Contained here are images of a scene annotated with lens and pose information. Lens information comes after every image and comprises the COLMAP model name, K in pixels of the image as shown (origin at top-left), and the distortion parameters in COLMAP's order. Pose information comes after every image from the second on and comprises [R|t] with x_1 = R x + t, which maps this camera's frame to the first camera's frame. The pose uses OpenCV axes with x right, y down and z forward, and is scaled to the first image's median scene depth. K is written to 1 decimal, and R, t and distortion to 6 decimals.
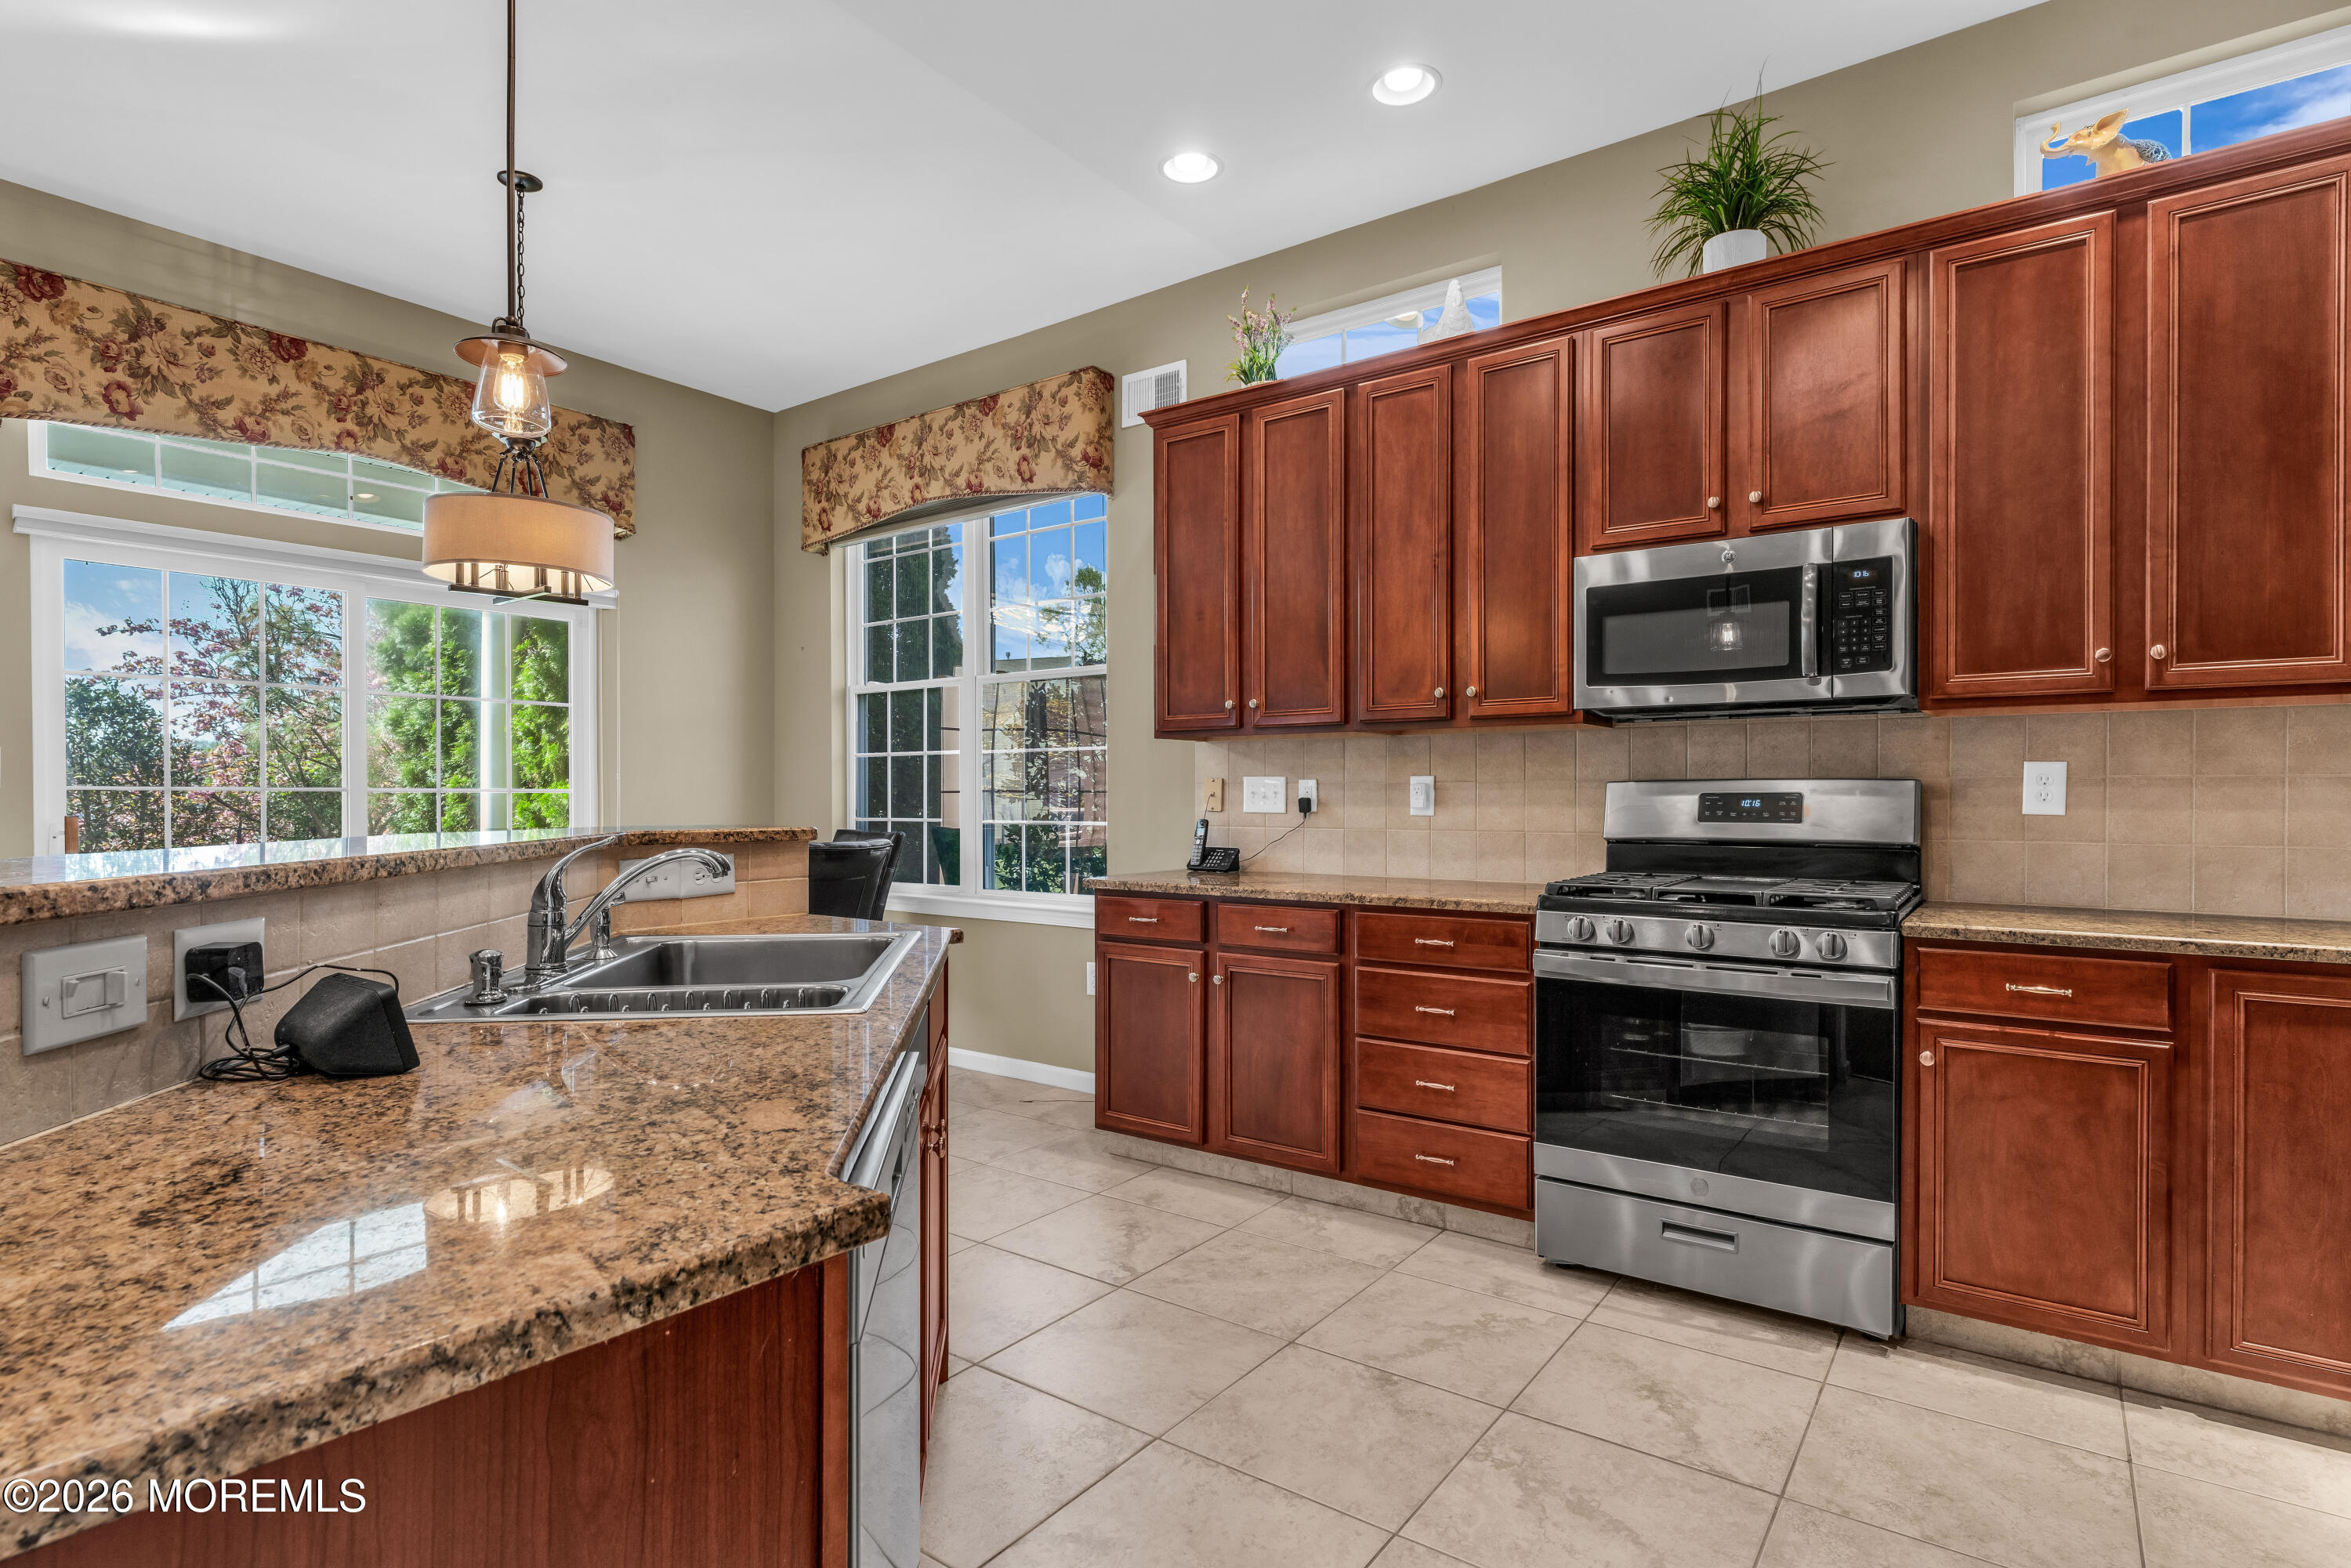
lens RADIAL K [[1167.8, 0, 1171.9], [0, 1167.8, 799.6], [0, 0, 1]] dist [0.002845, -0.002015]
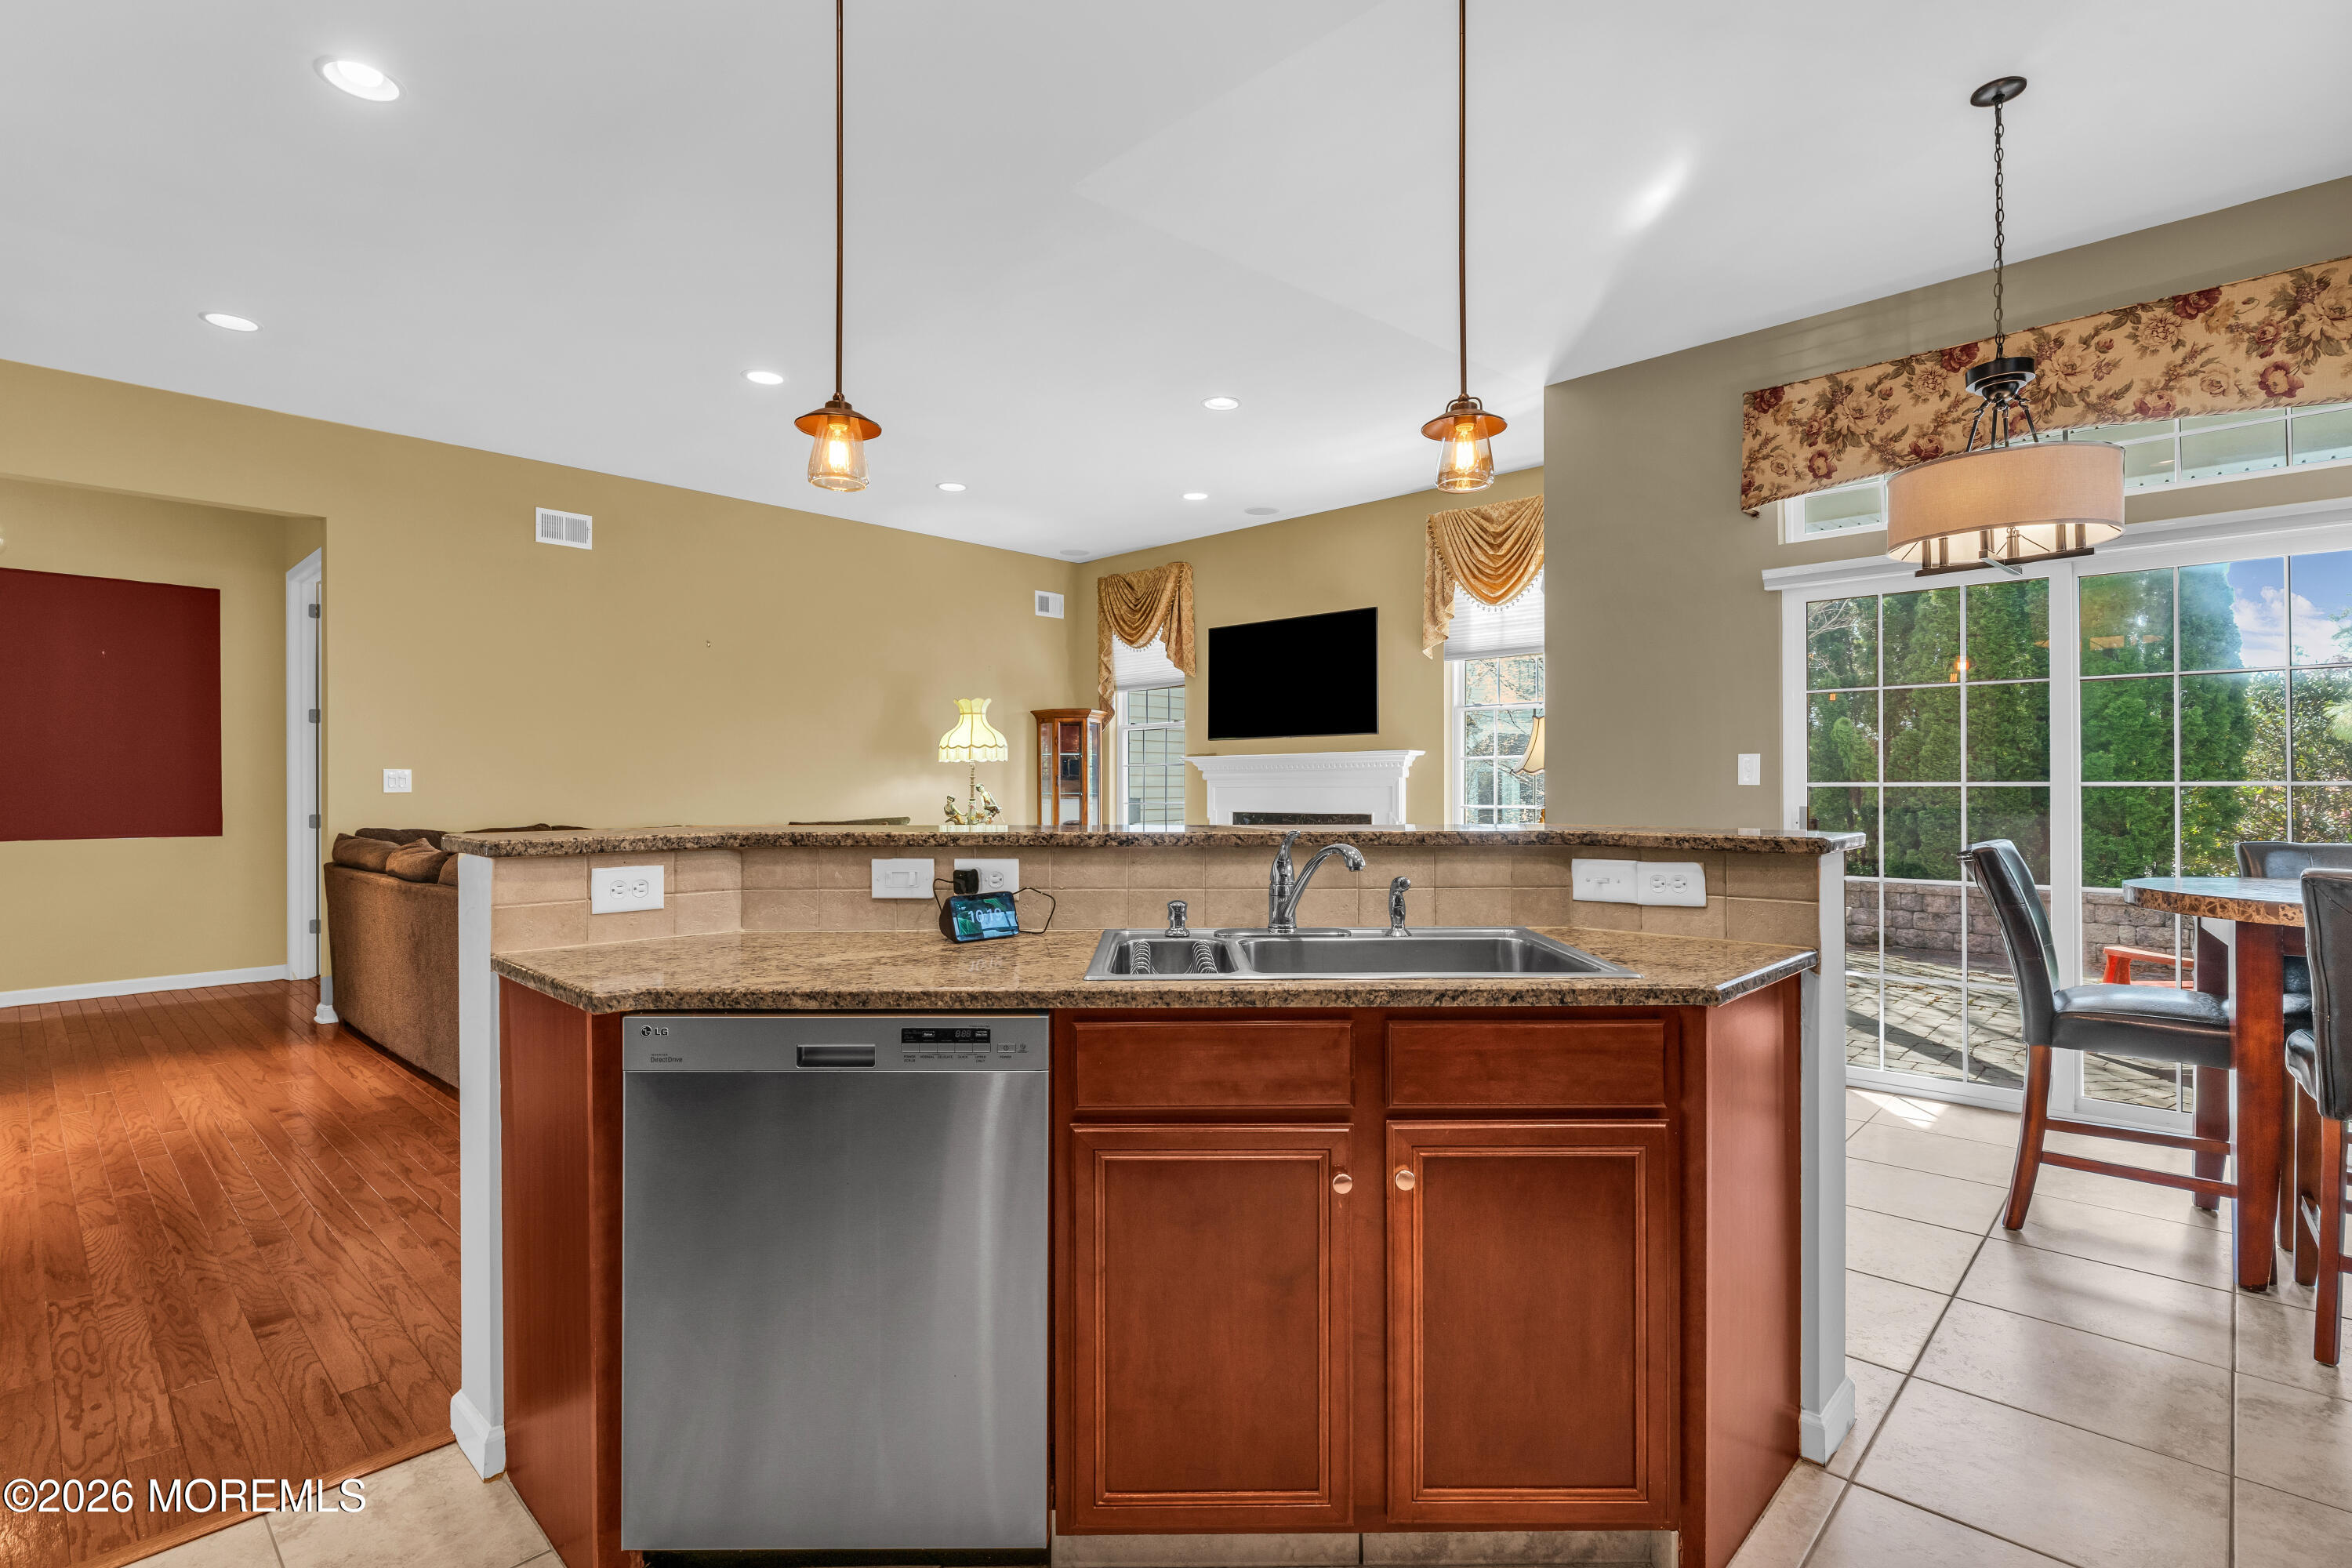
lens RADIAL K [[1112.8, 0, 1164.0], [0, 1112.8, 788.3], [0, 0, 1]] dist [-0.002989, -0.000084]
pose [[-0.131803, 0.002424, -0.991273, 0.341750], [0.000276, 0.999997, 0.002409, -0.008216], [0.991276, 0.000044, -0.131804, 0.473936]]
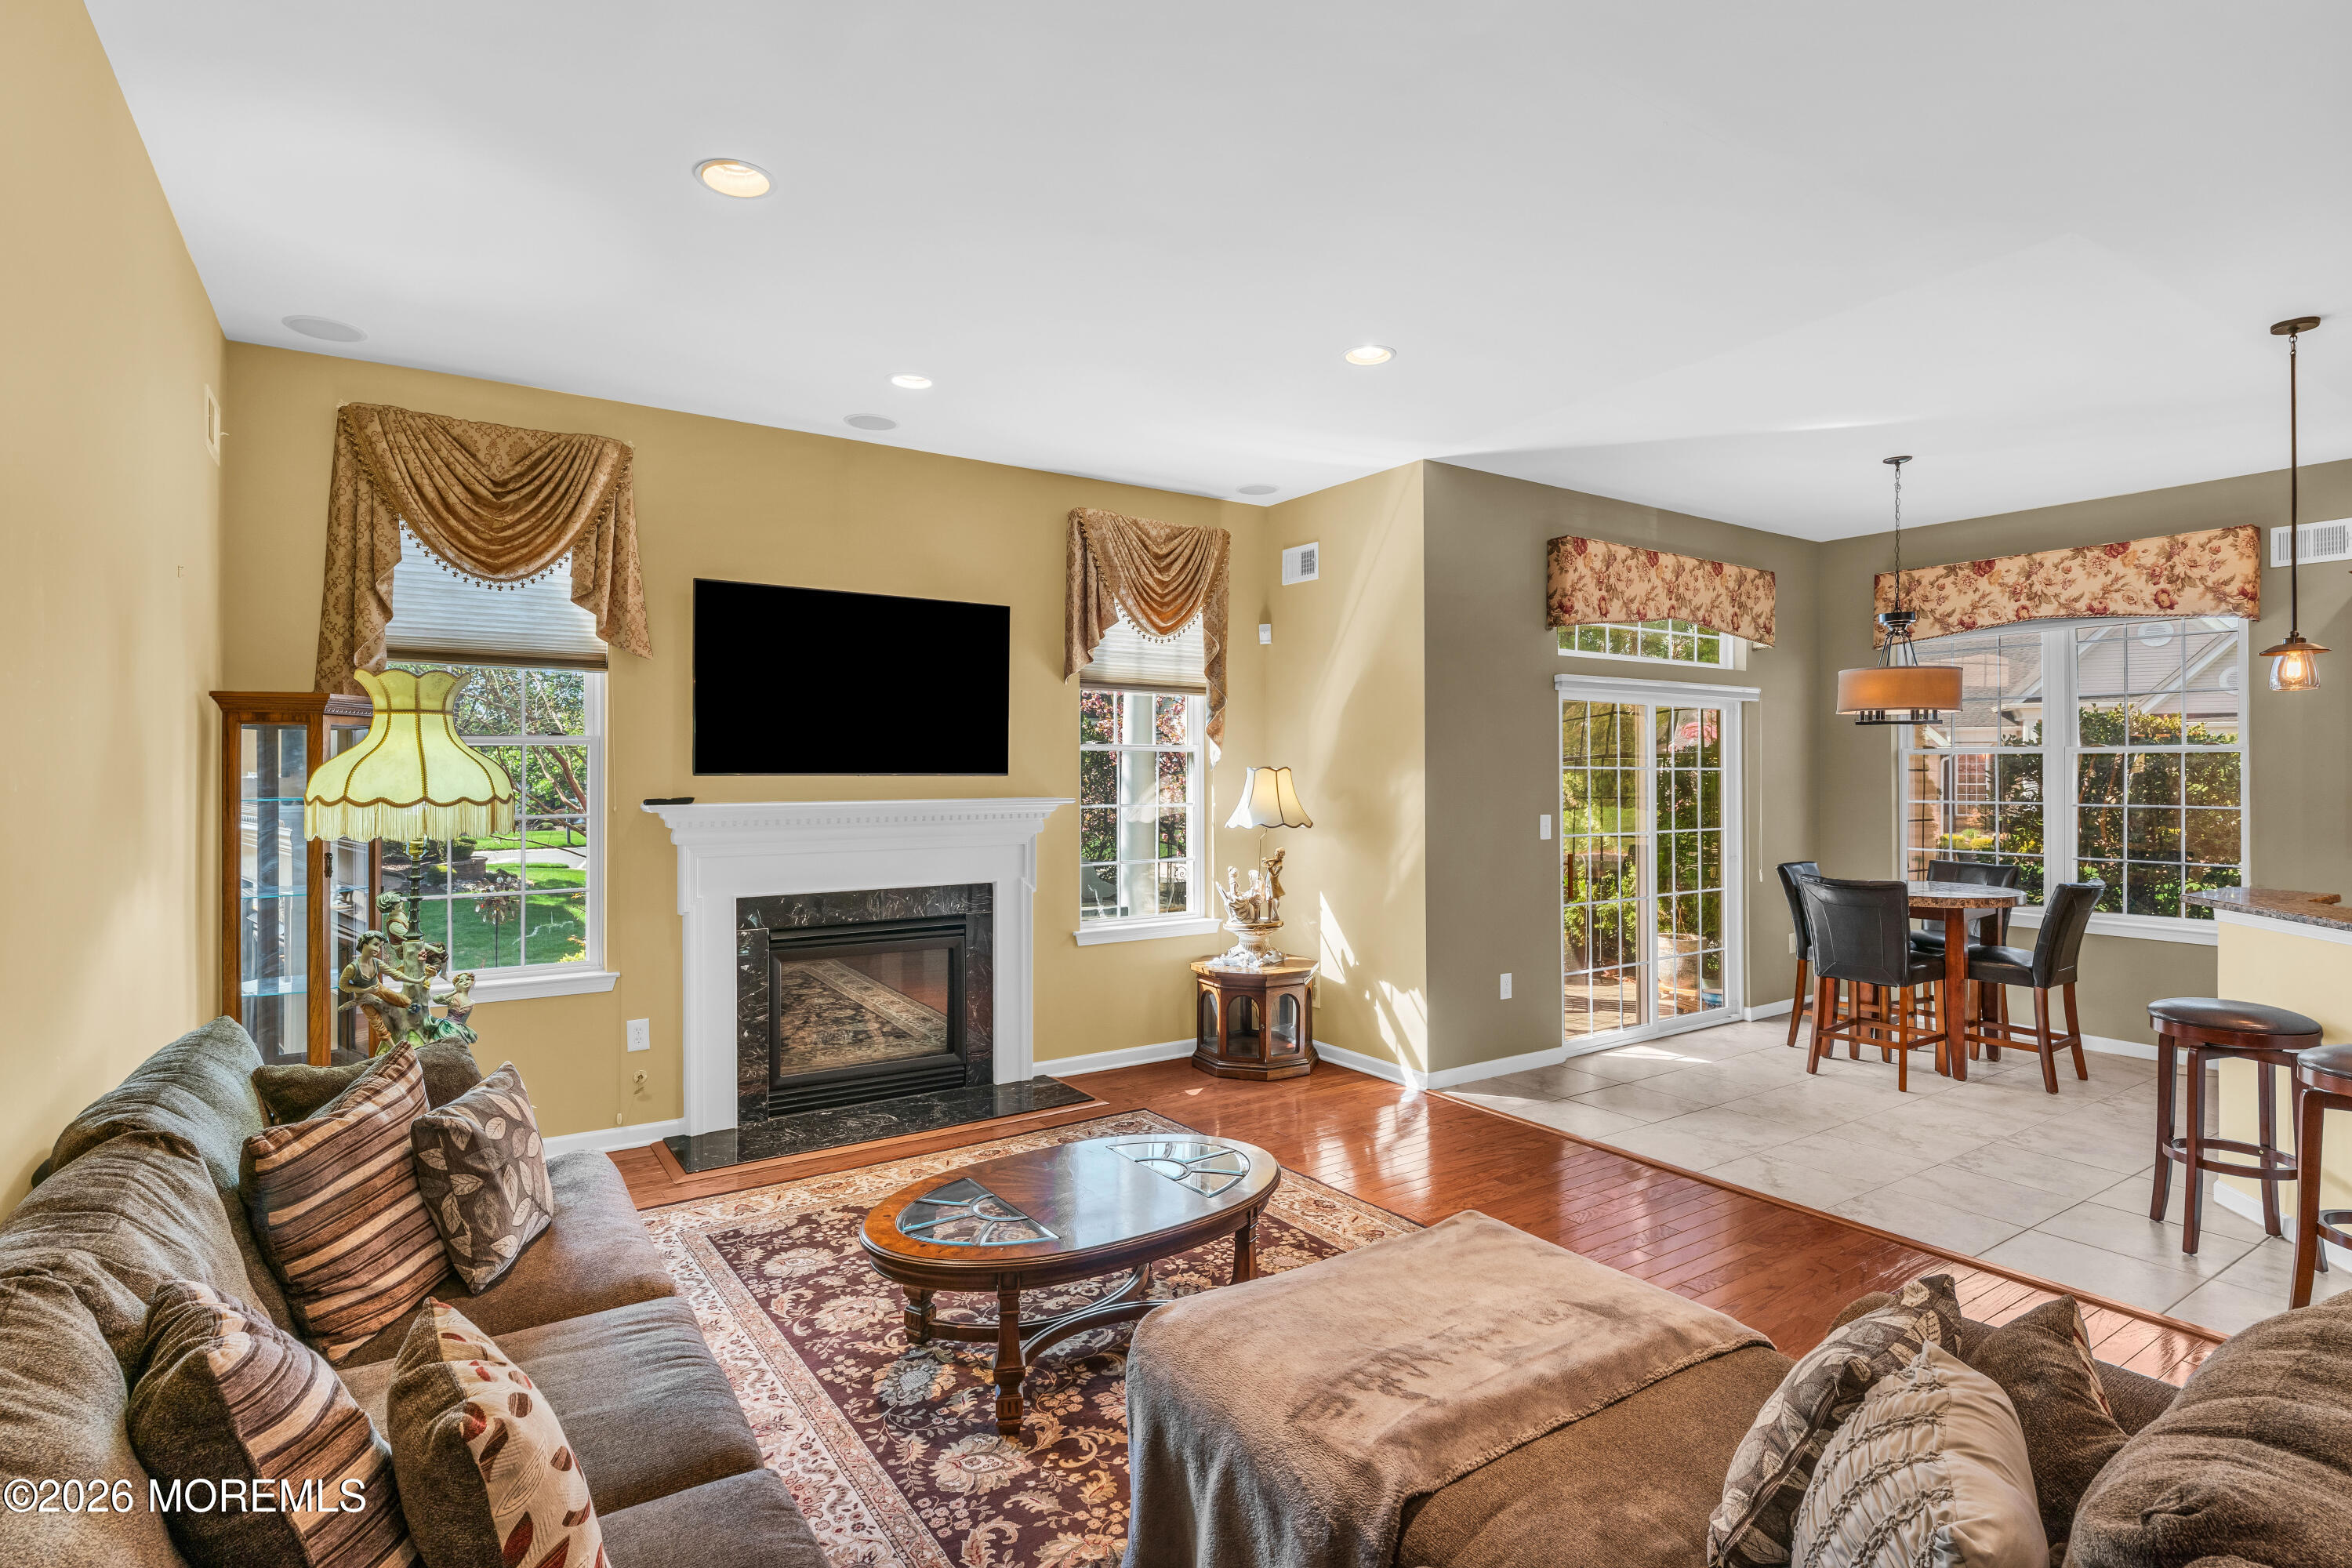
lens RADIAL K [[1168.3, 0, 1177.9], [0, 1168.3, 769.1], [0, 0, 1]] dist [0.002845, -0.002015]
pose [[0.941342, 0.001027, -0.337451, -0.909002], [-0.002124, 0.999994, -0.002883, -0.103309], [0.337446, 0.003431, 0.941339, -0.783269]]
